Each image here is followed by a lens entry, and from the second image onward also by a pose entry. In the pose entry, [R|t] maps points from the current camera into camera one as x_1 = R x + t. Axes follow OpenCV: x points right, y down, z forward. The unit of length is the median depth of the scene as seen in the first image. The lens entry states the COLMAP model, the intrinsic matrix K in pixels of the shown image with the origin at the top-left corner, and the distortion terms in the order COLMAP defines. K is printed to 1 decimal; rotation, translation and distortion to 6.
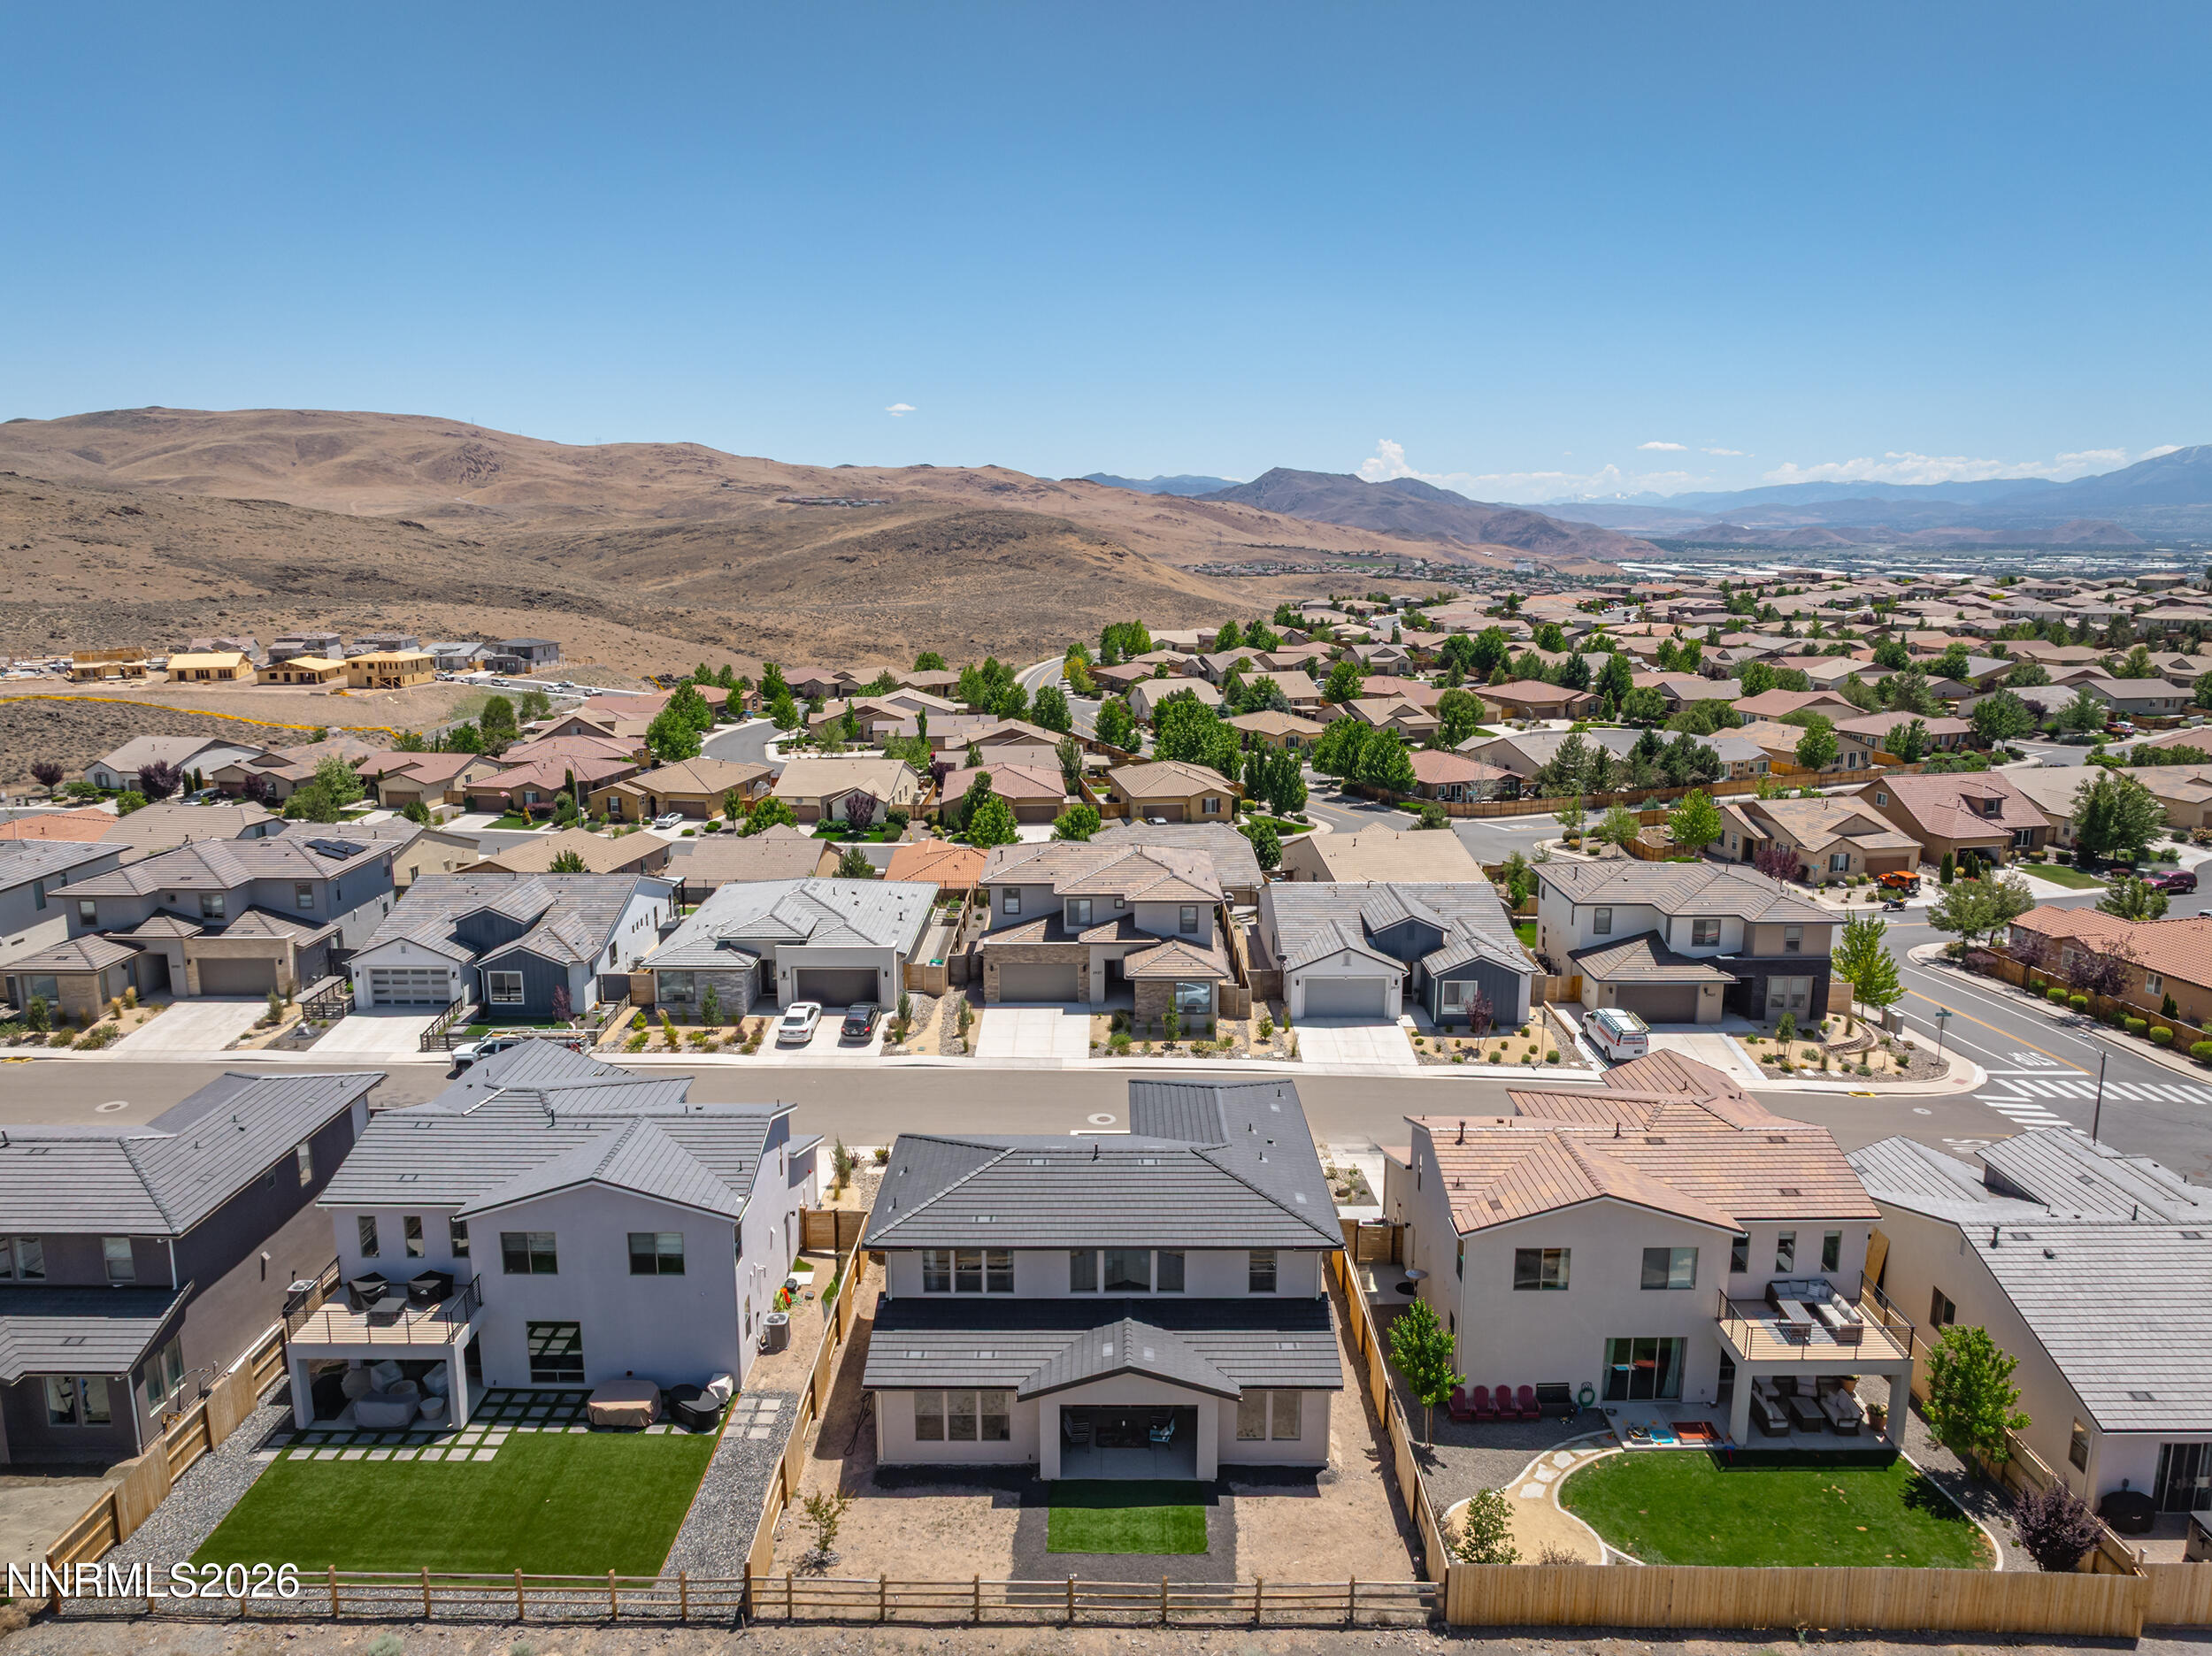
lens RADIAL K [[1553.1, 0, 1104.4], [0, 1553.1, 828.0], [0, 0, 1]] dist [-0.034341, 0.021167]
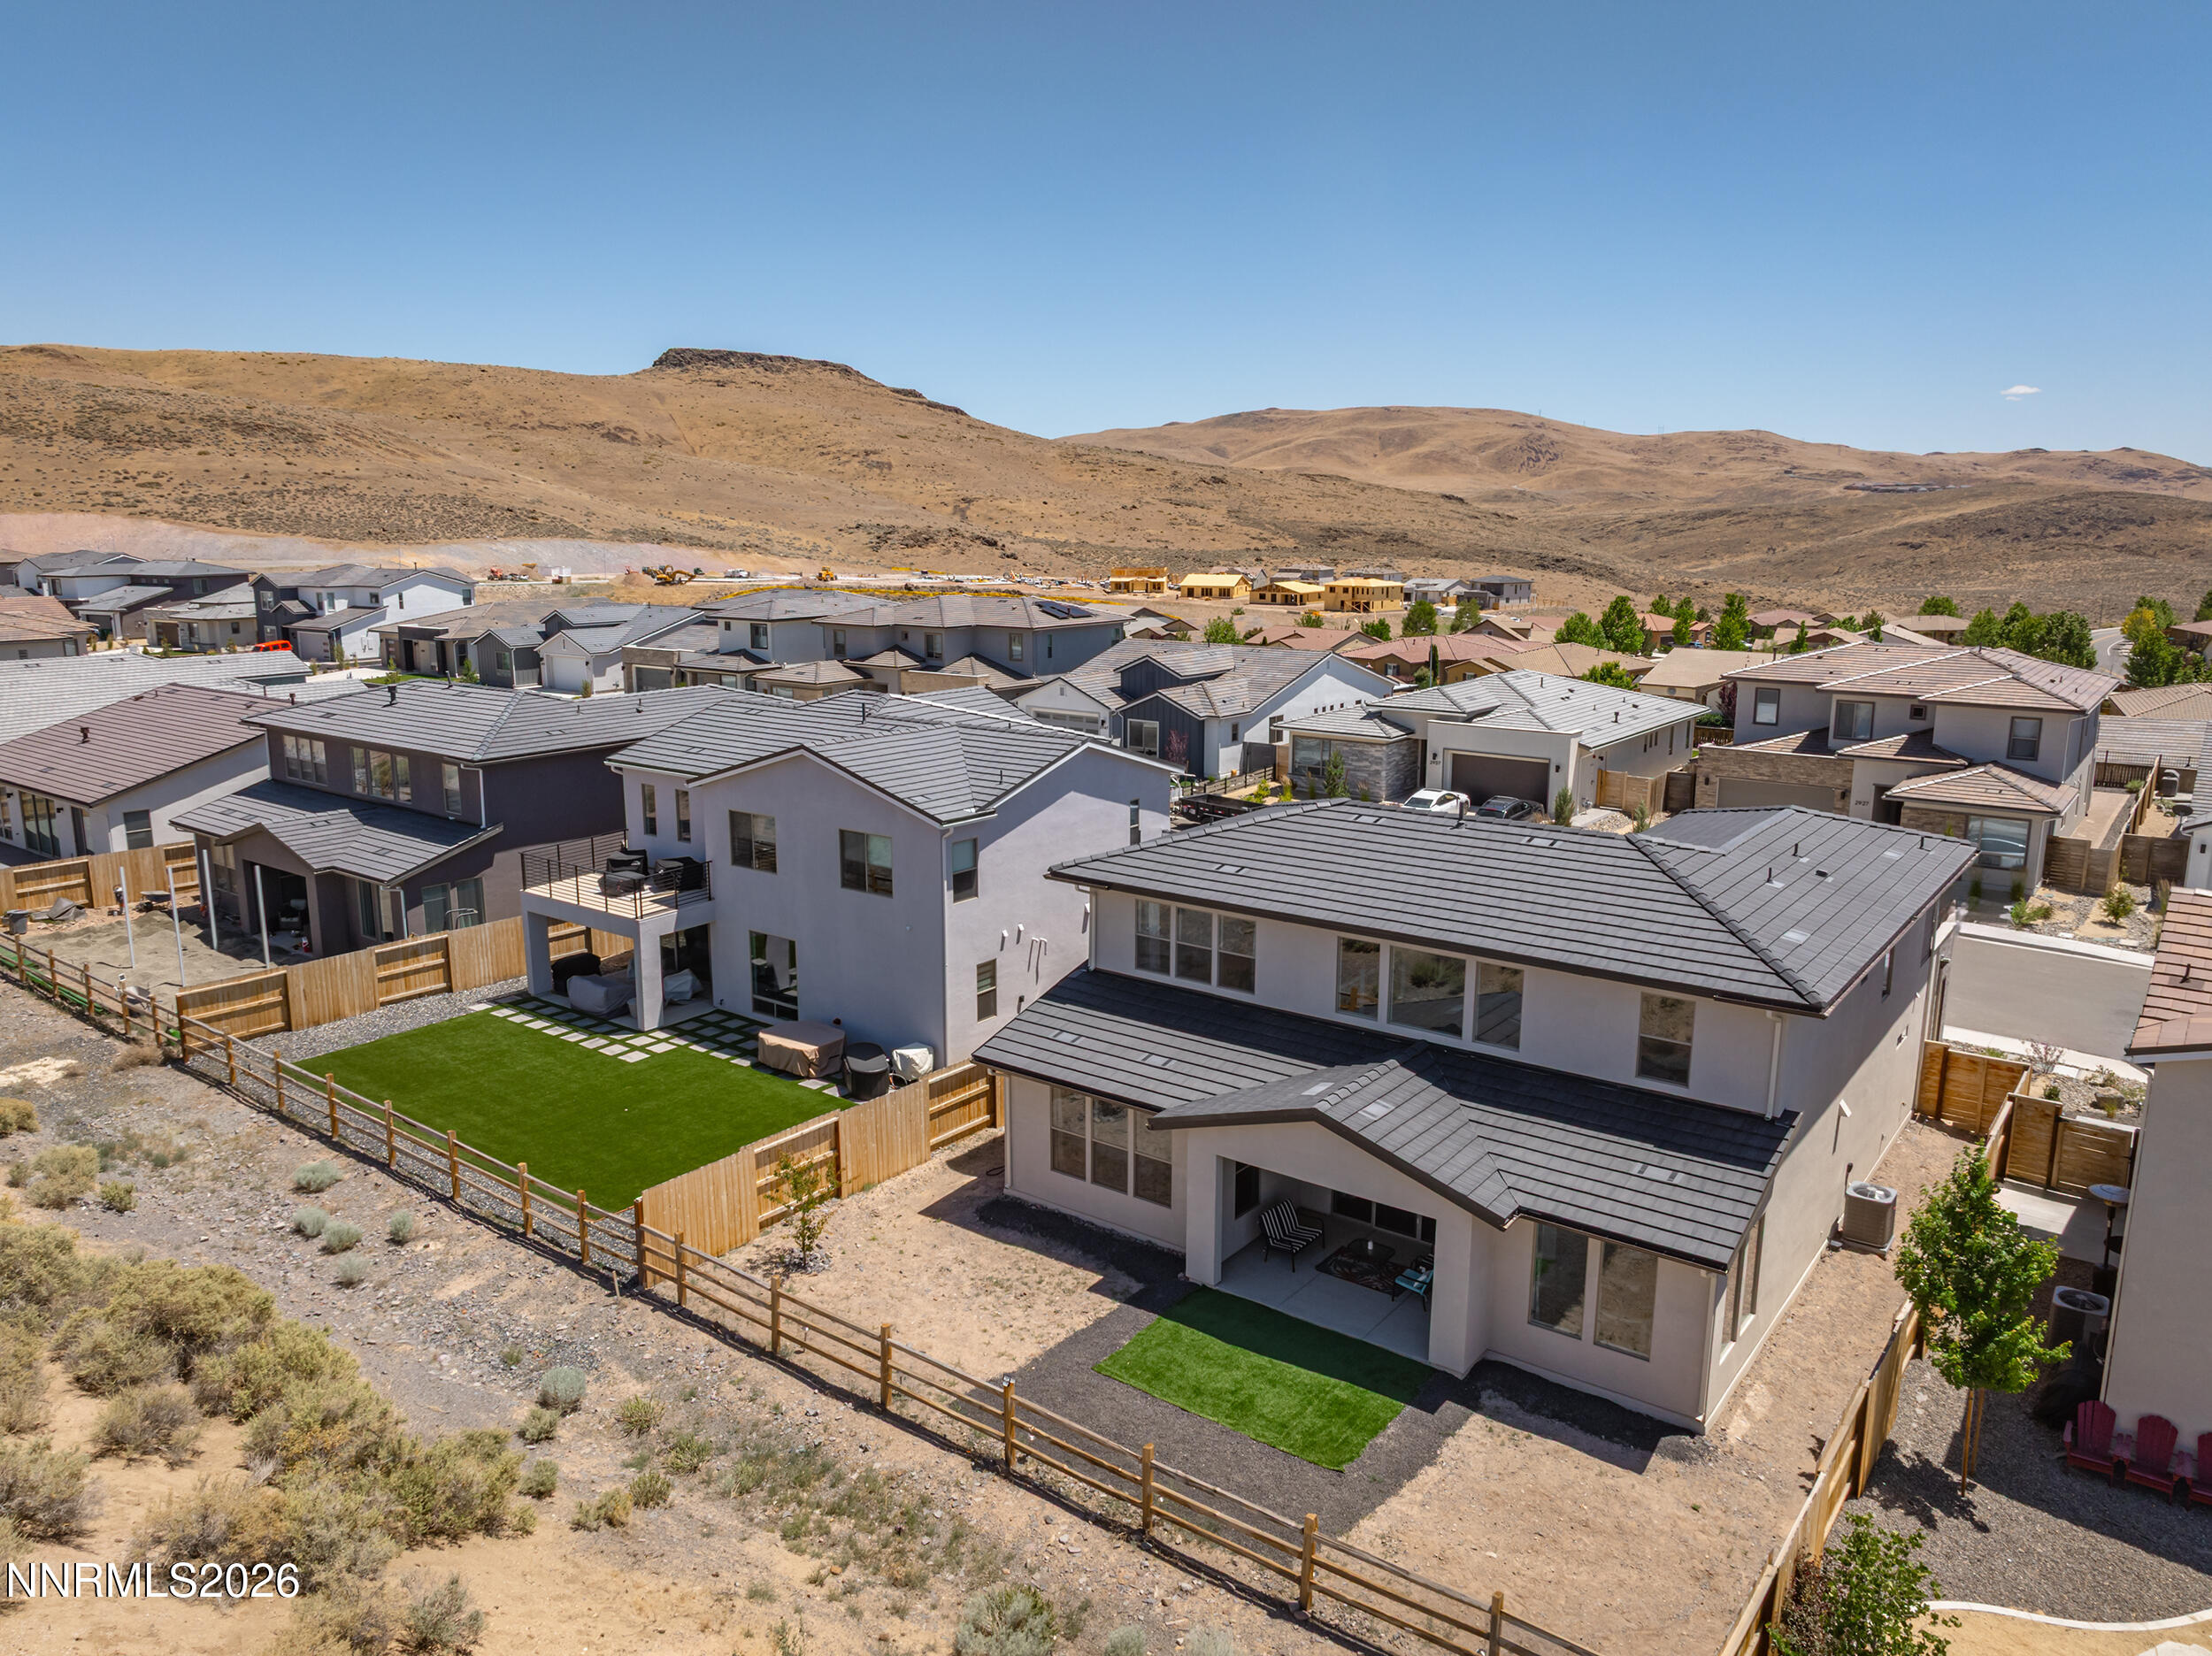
lens RADIAL K [[1553.1, 0, 1104.4], [0, 1553.1, 828.0], [0, 0, 1]] dist [-0.034341, 0.021167]
pose [[0.797245, 0.120900, -0.591425, 0.141462], [-0.119292, 0.991972, 0.041973, 0.122920], [0.591751, 0.037090, 0.805267, 0.266664]]
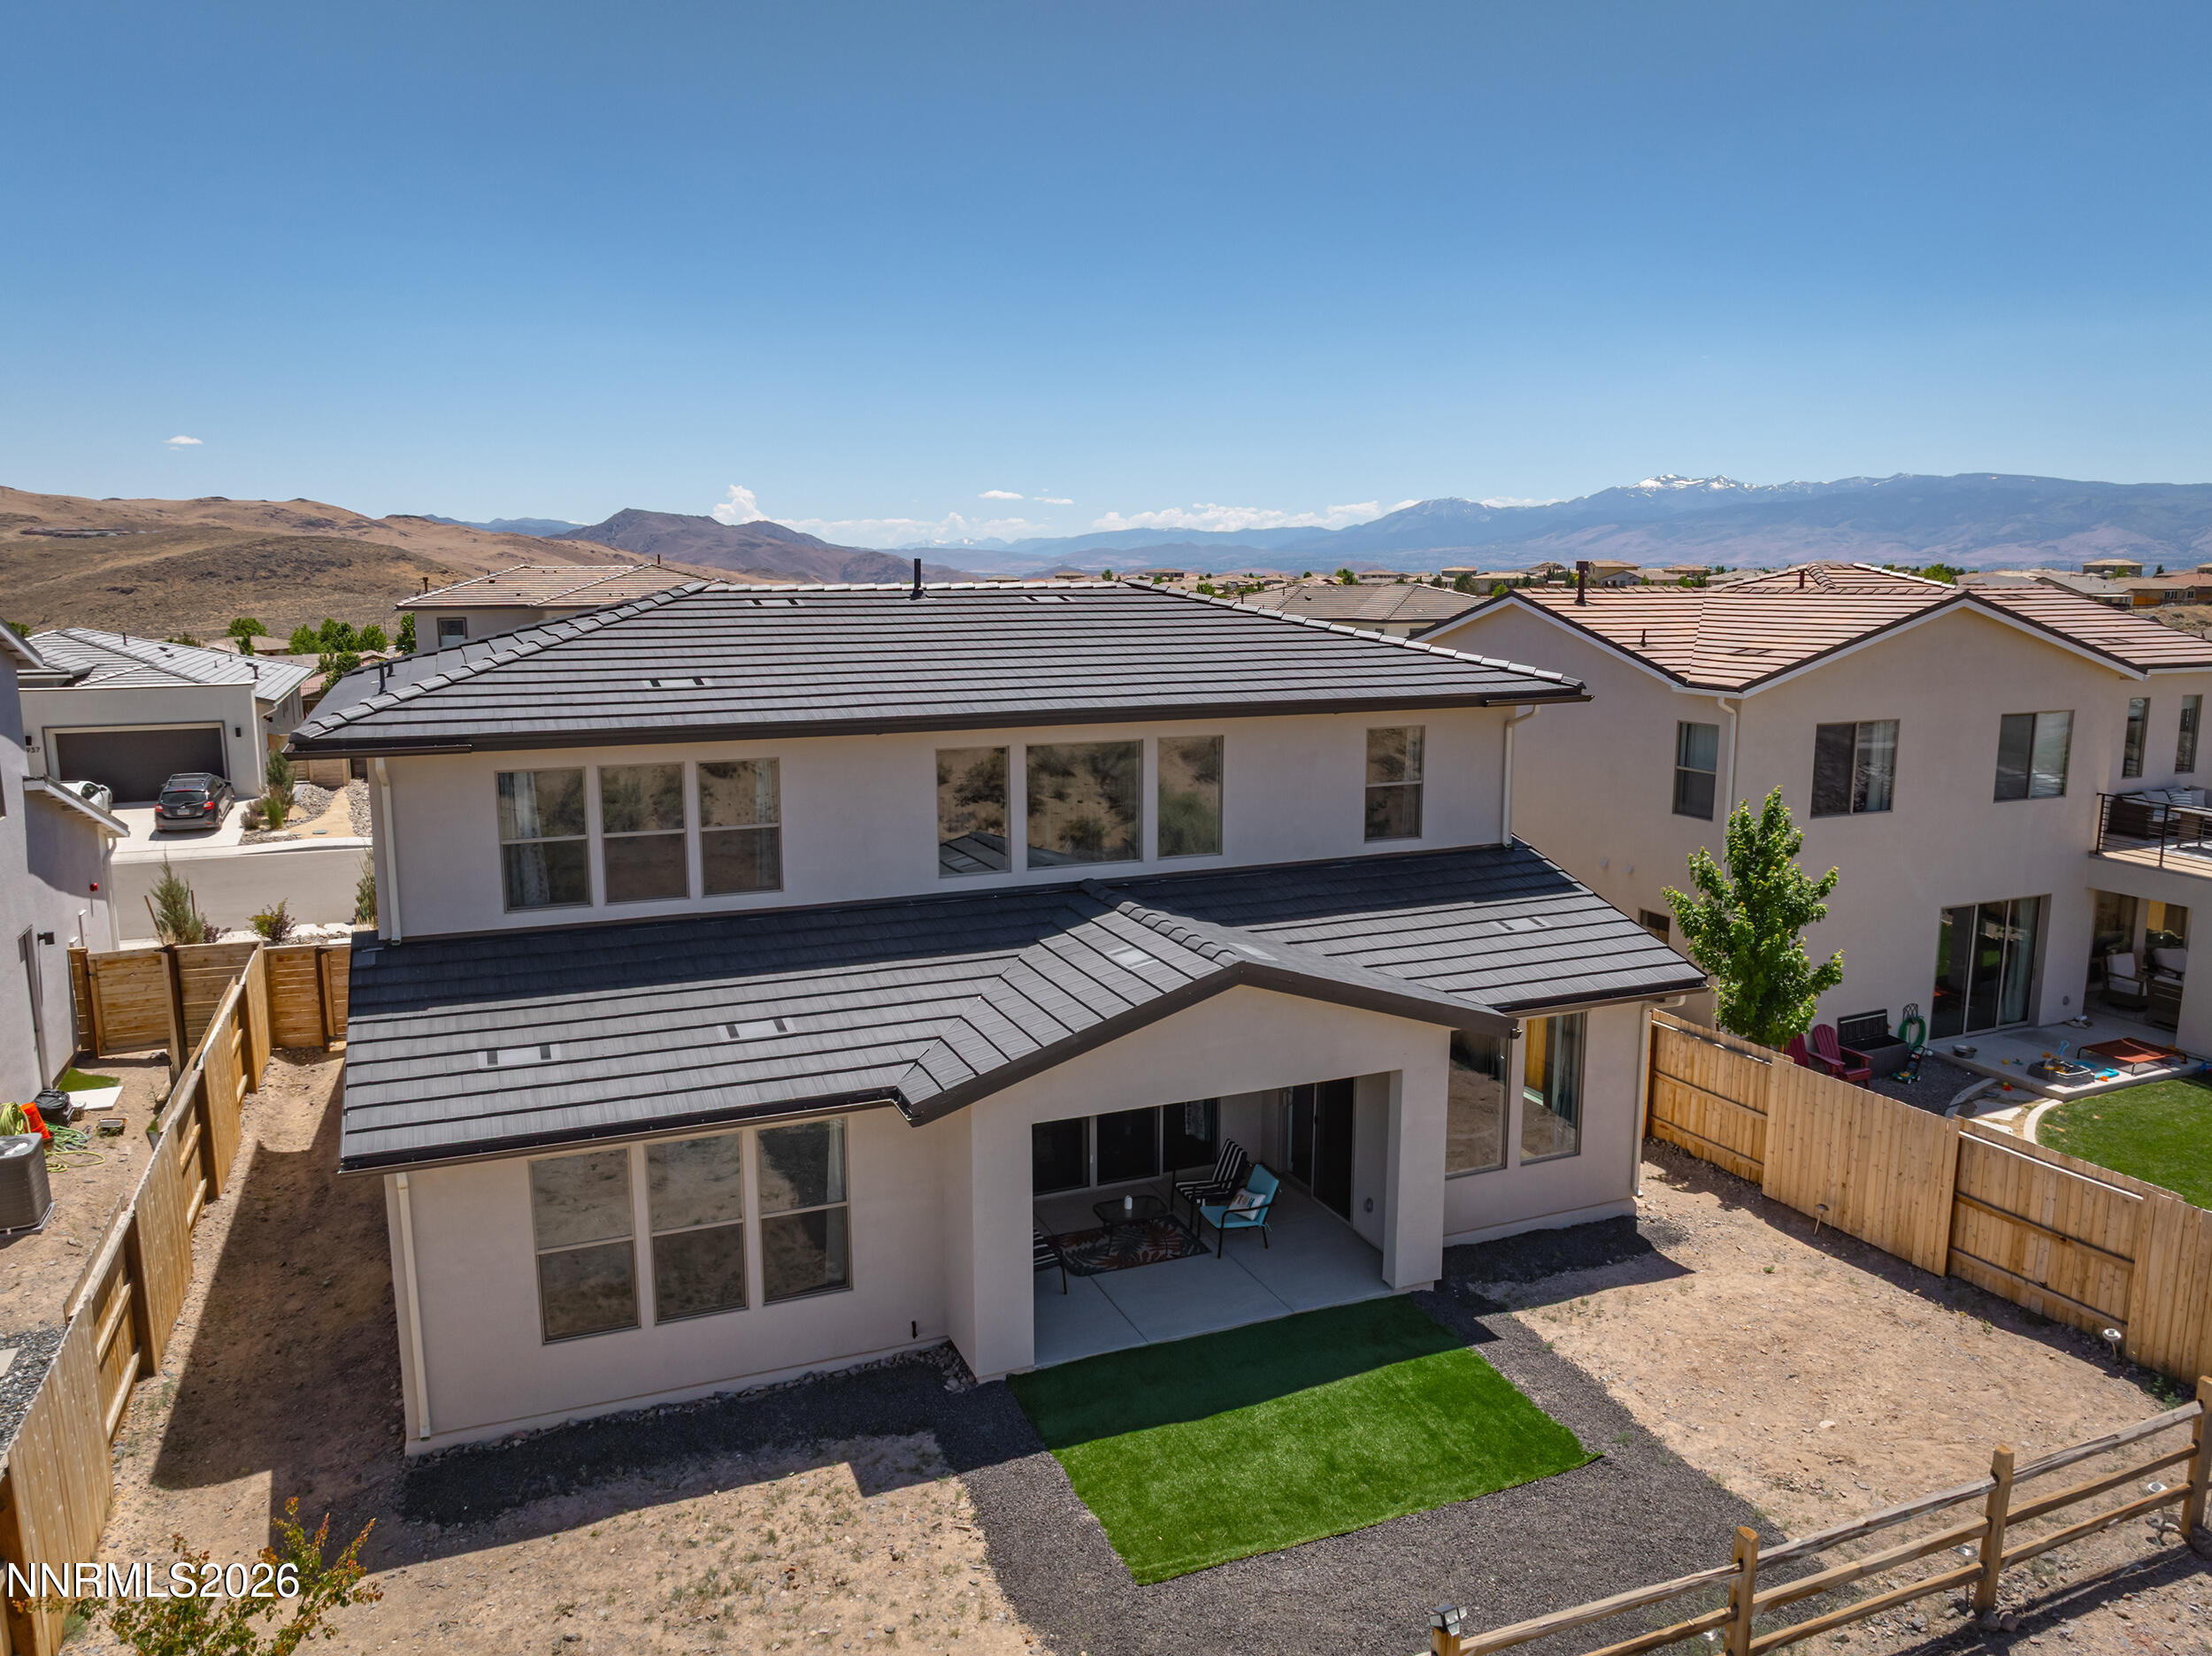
lens RADIAL K [[1553.1, 0, 1104.4], [0, 1553.1, 828.0], [0, 0, 1]] dist [-0.034341, 0.021167]
pose [[0.920122, -0.065635, 0.386093, -0.071204], [0.076718, 0.996963, -0.013350, 0.168540], [-0.384045, 0.041904, 0.922363, 0.370740]]
